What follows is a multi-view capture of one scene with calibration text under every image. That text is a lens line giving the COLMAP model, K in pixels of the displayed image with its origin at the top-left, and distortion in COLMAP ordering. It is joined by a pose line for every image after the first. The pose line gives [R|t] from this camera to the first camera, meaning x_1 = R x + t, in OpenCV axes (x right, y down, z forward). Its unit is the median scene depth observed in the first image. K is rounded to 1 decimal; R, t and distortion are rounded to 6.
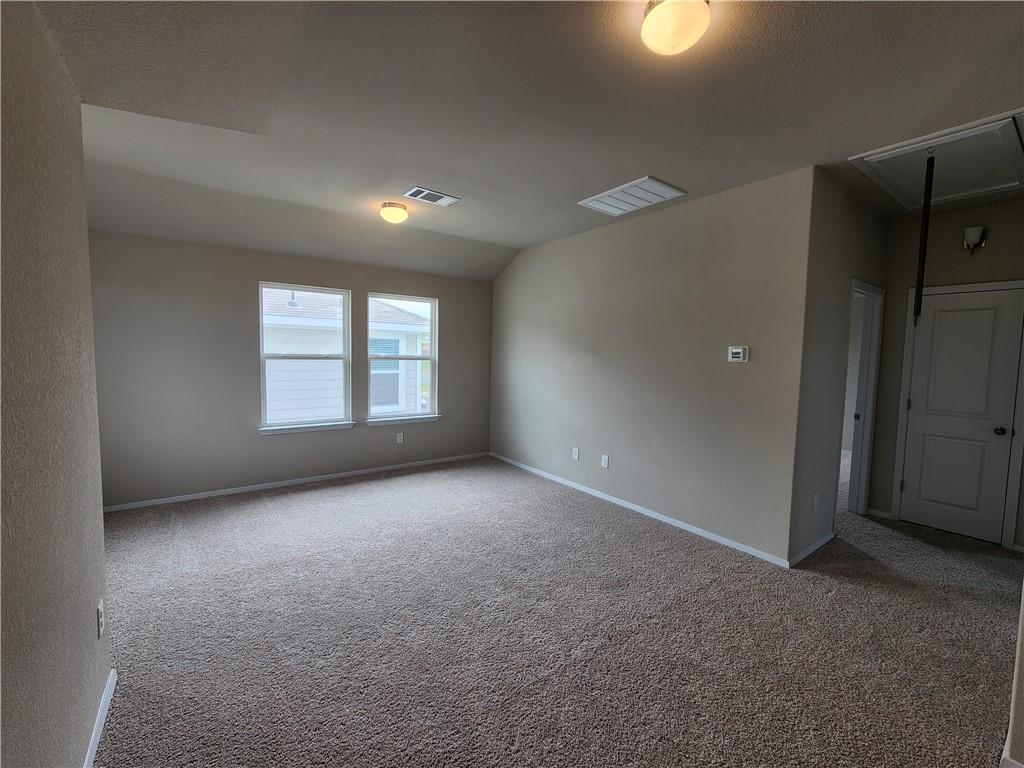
lens RADIAL K [[421.7, 0, 500.8], [0, 421.7, 385.0], [0, 0, 1]] dist [-0.006935, 0.001882]
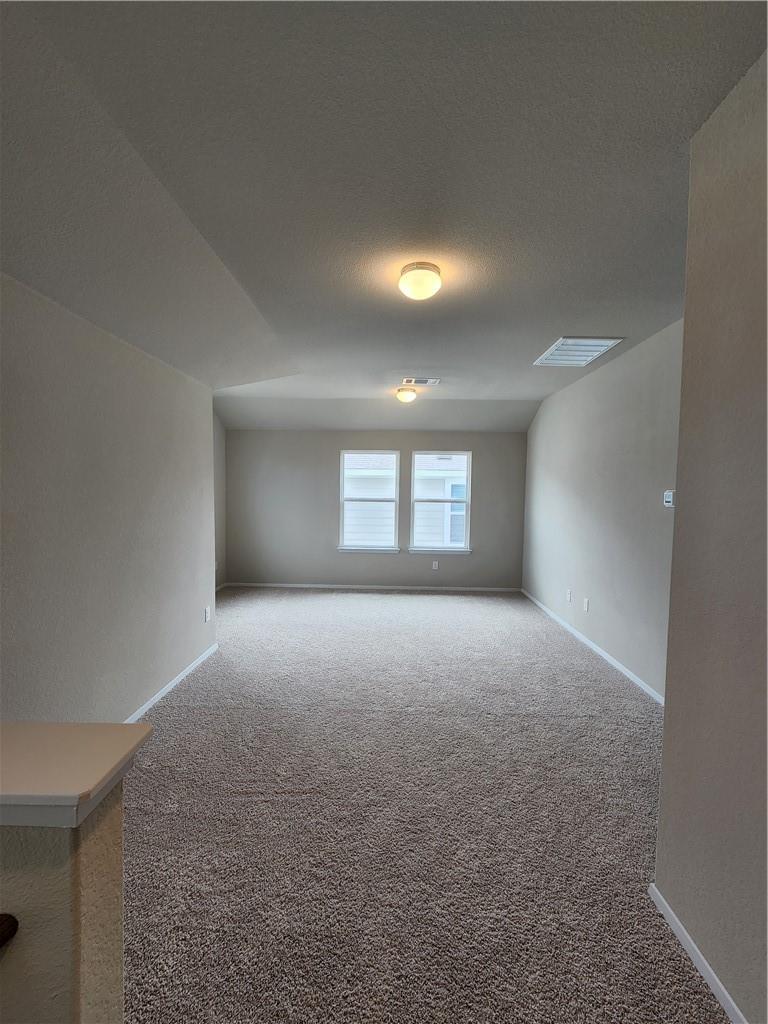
lens RADIAL K [[421.7, 0, 381.3], [0, 421.7, 513.0], [0, 0, 1]] dist [-0.006935, 0.001882]
pose [[0.793350, 0.022054, -0.608367, 0.414741], [-0.042911, 0.998884, -0.019749, 0.003143], [0.607252, 0.041774, 0.793410, -0.092936]]
